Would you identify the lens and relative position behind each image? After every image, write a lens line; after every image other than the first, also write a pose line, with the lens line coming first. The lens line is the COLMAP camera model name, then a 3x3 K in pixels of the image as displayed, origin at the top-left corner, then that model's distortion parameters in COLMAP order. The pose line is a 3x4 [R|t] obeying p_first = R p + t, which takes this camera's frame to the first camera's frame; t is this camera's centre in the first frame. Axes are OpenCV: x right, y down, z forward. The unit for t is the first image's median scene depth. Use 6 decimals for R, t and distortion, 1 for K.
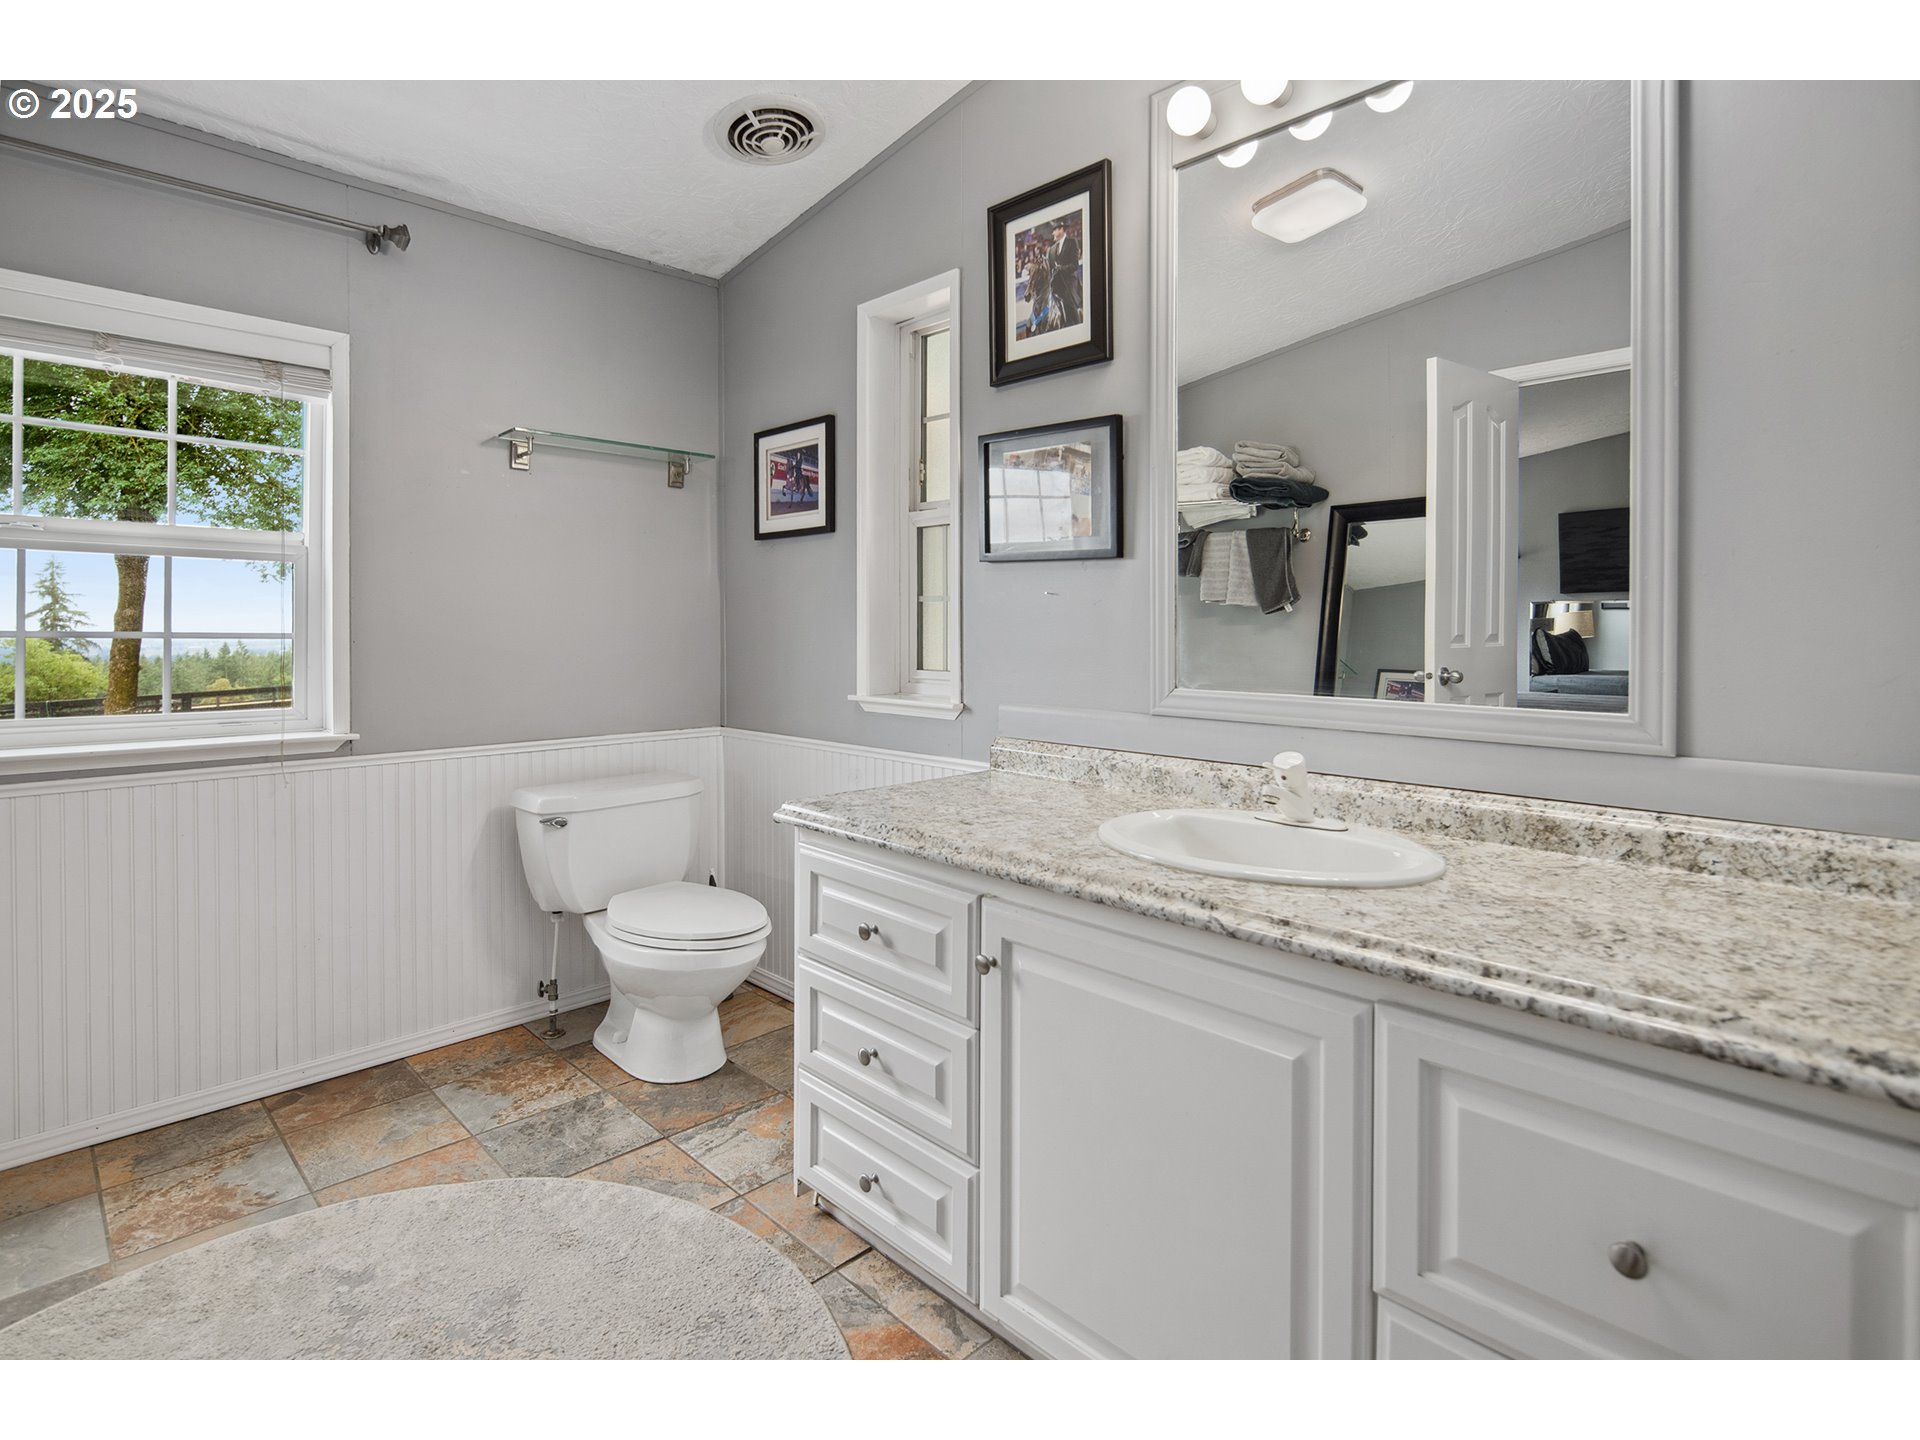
lens RADIAL K [[950.6, 0, 928.9], [0, 950.6, 637.0], [0, 0, 1]] dist [0.004584, -0.000337]
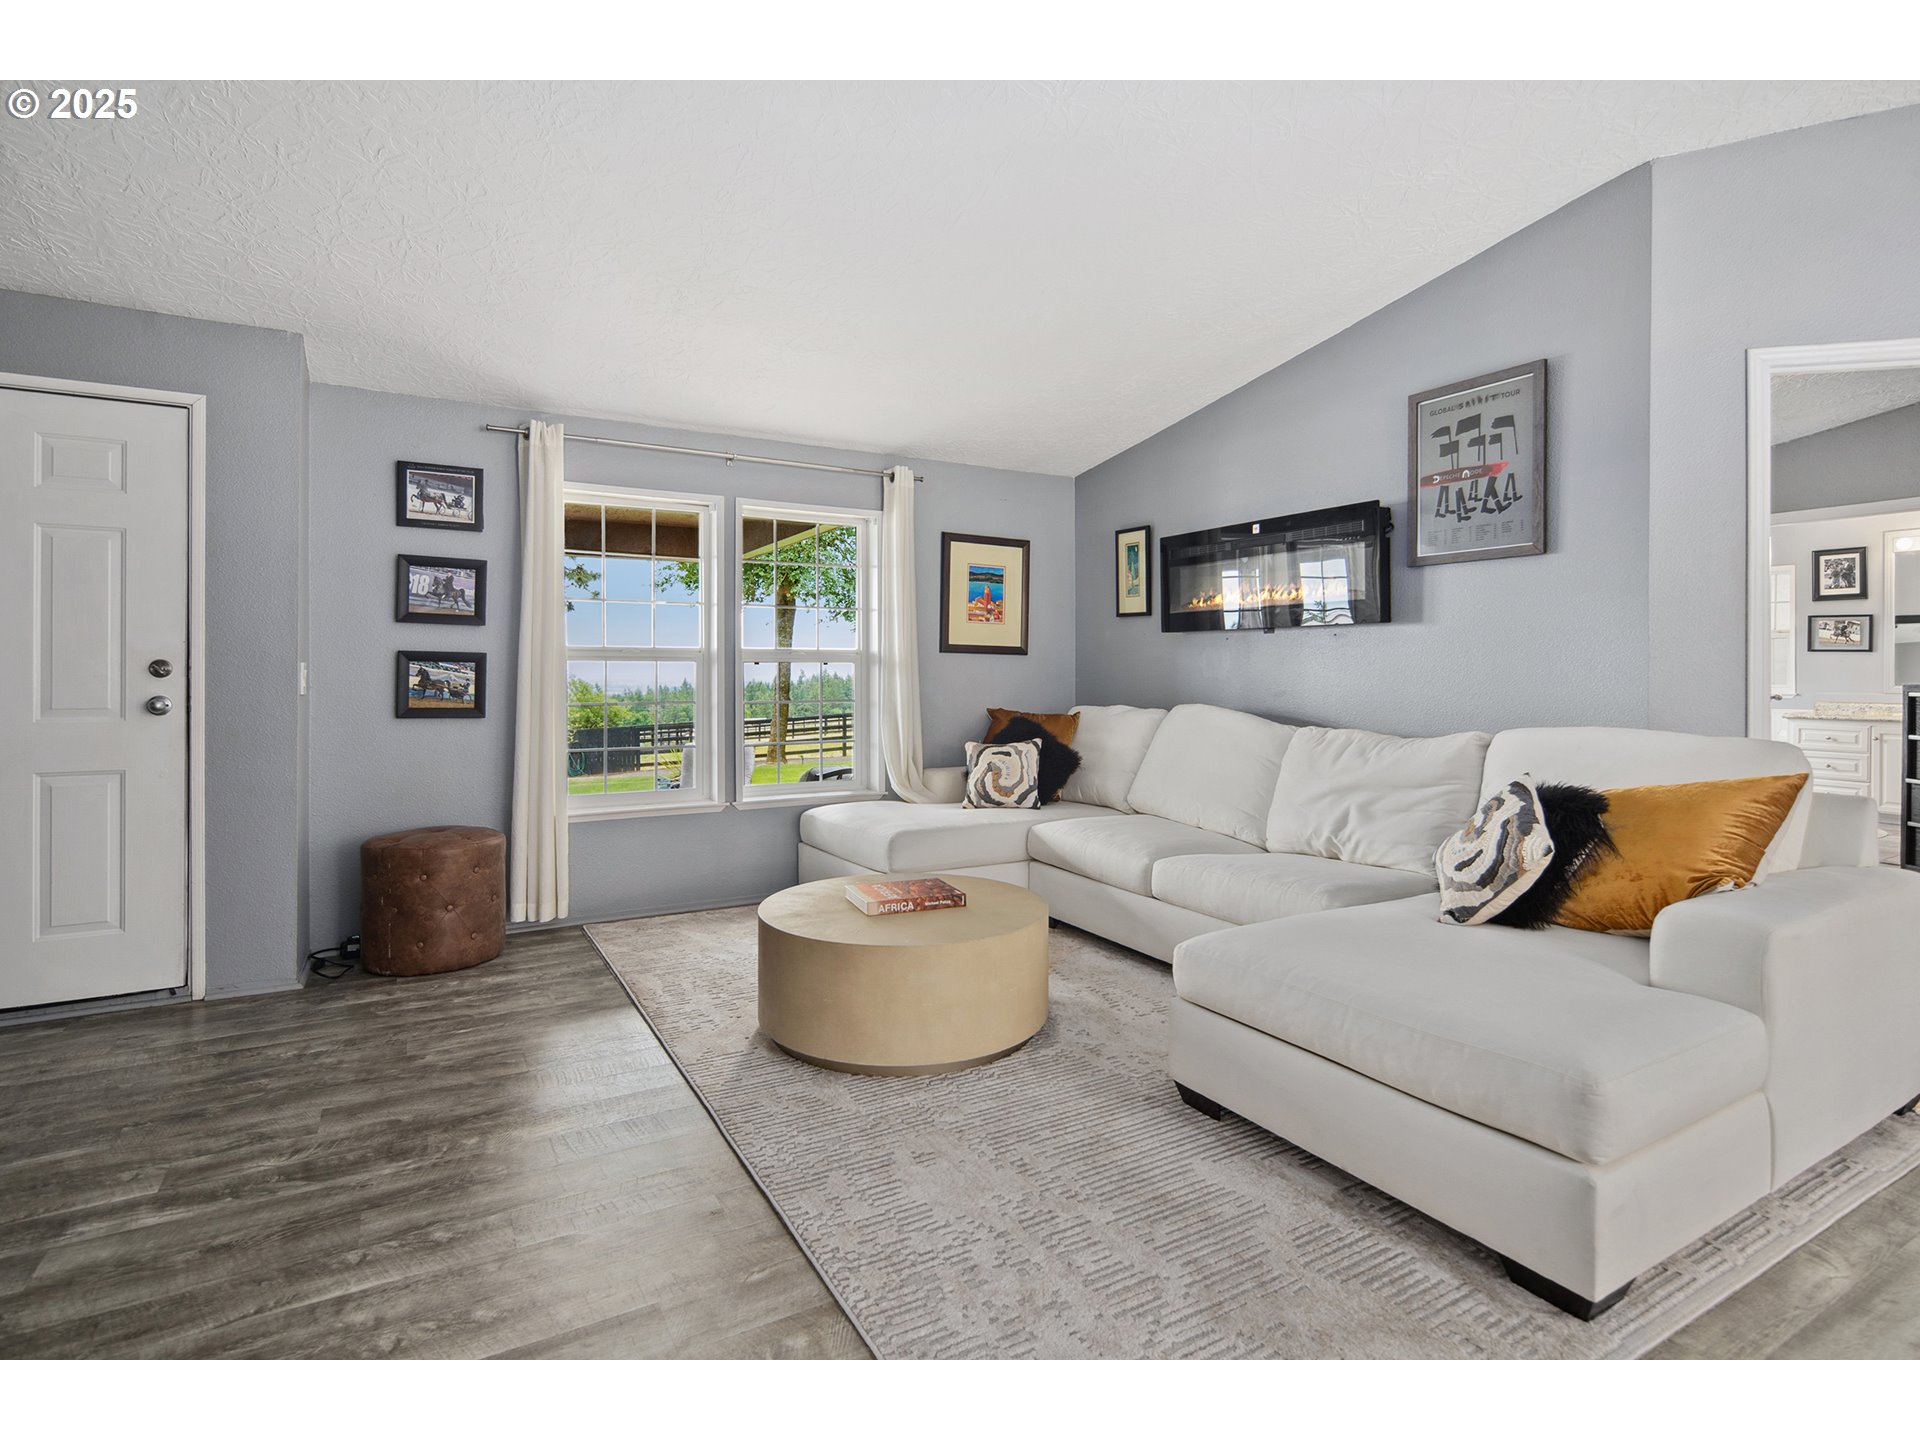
lens RADIAL K [[950.6, 0, 923.7], [0, 950.6, 672.4], [0, 0, 1]] dist [0.004584, -0.000337]
pose [[0.964265, -0.005960, -0.264871, -2.301026], [0.002926, 0.999926, -0.011848, 0.030010], [0.264922, 0.010649, 0.964211, -3.455558]]
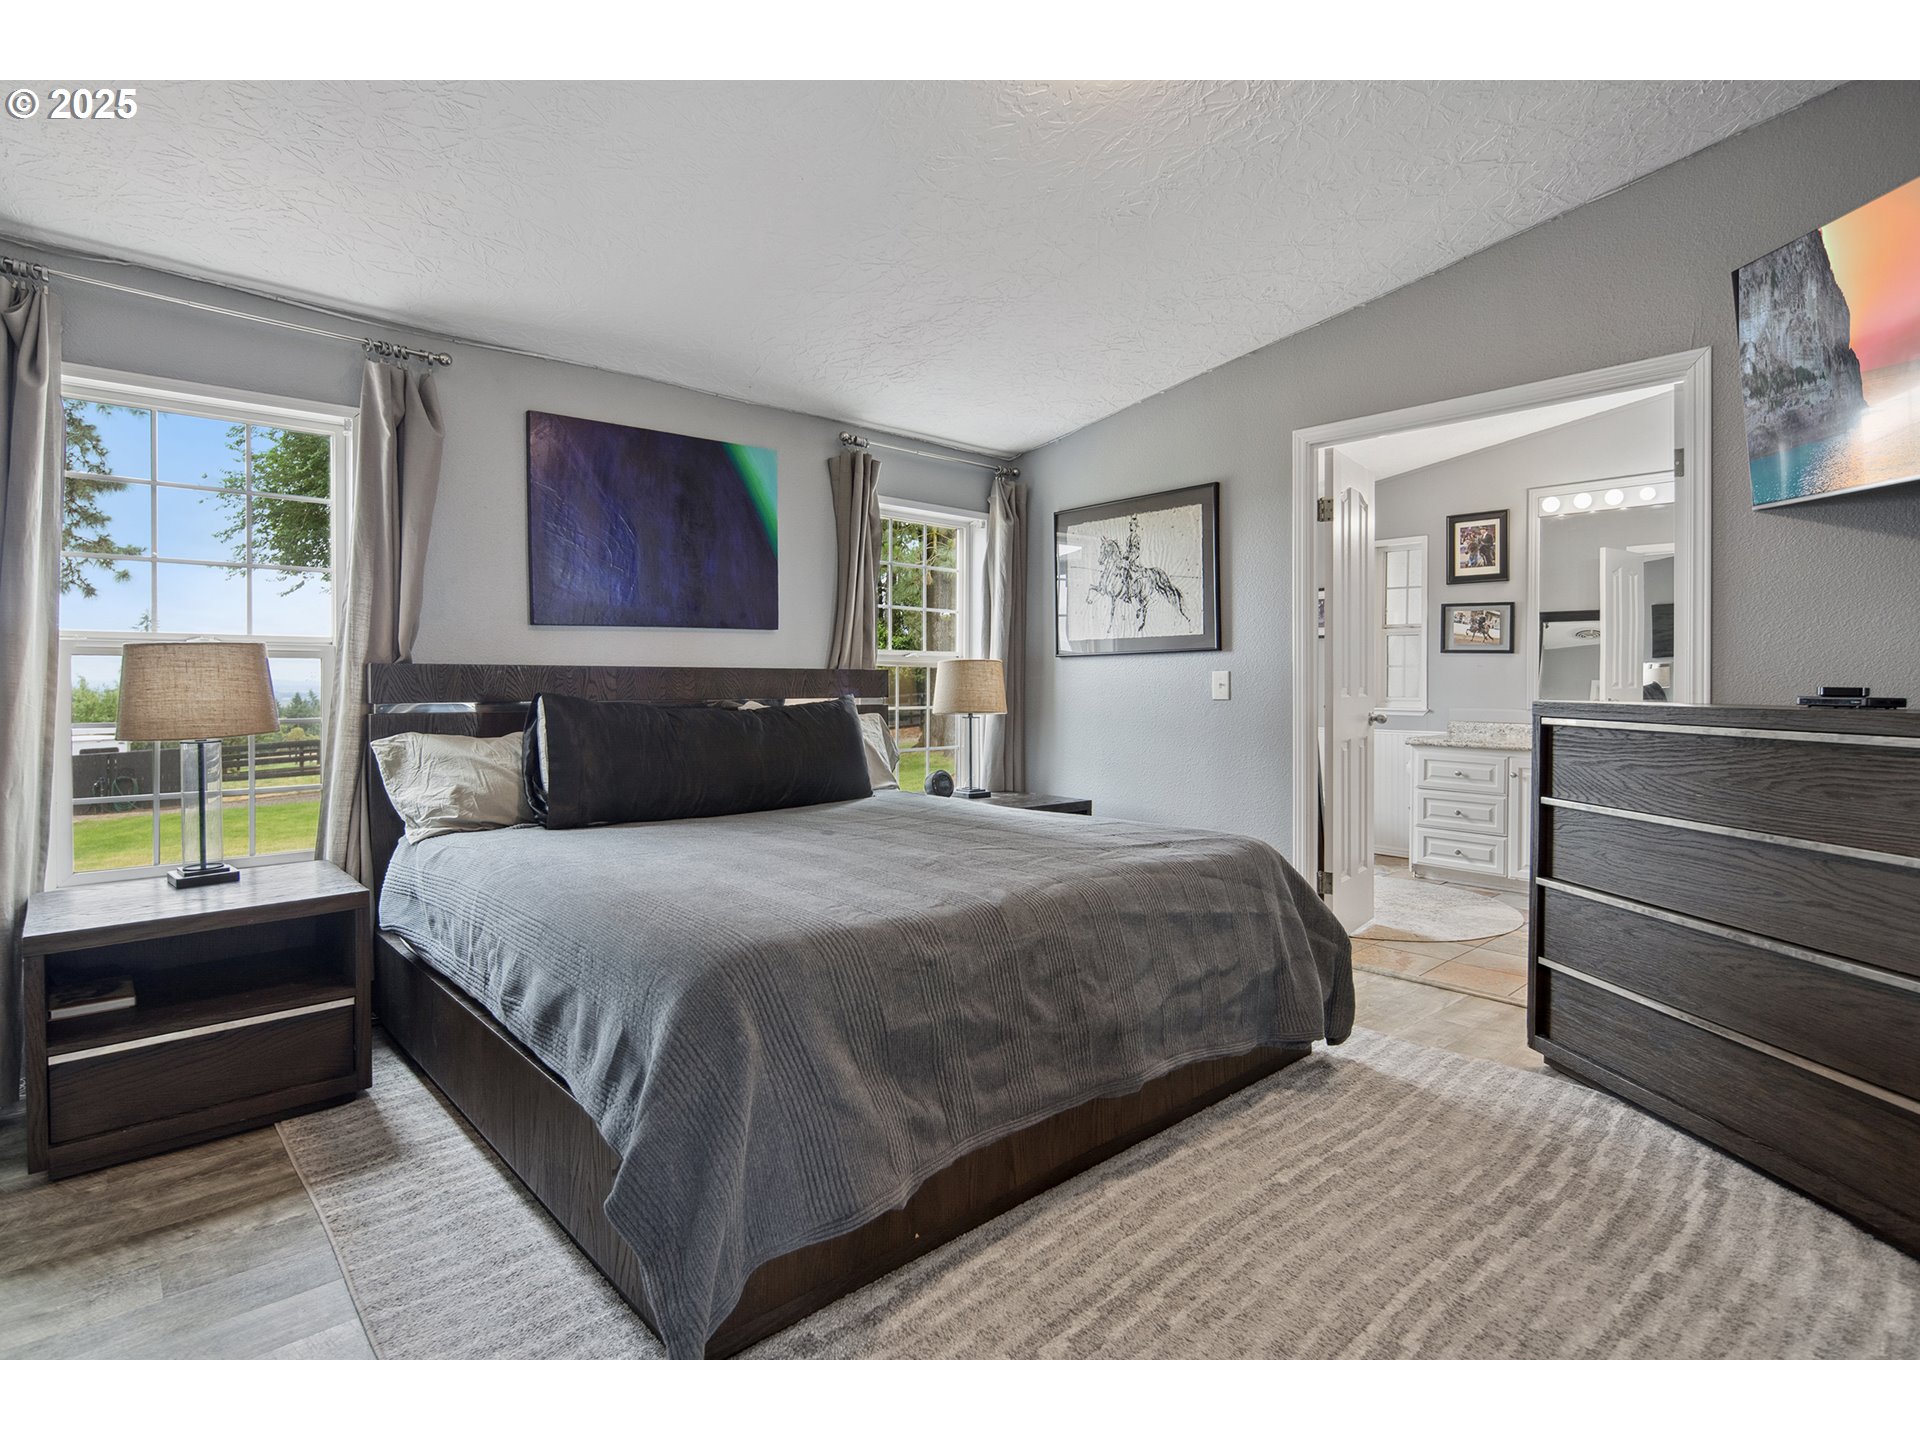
lens RADIAL K [[950.6, 0, 916.3], [0, 950.6, 684.5], [0, 0, 1]] dist [0.004584, -0.000337]
pose [[0.997686, -0.002310, -0.067948, -1.272867], [0.001905, 0.999980, -0.006021, 0.019229], [0.067960, 0.005878, 0.997671, -1.775198]]
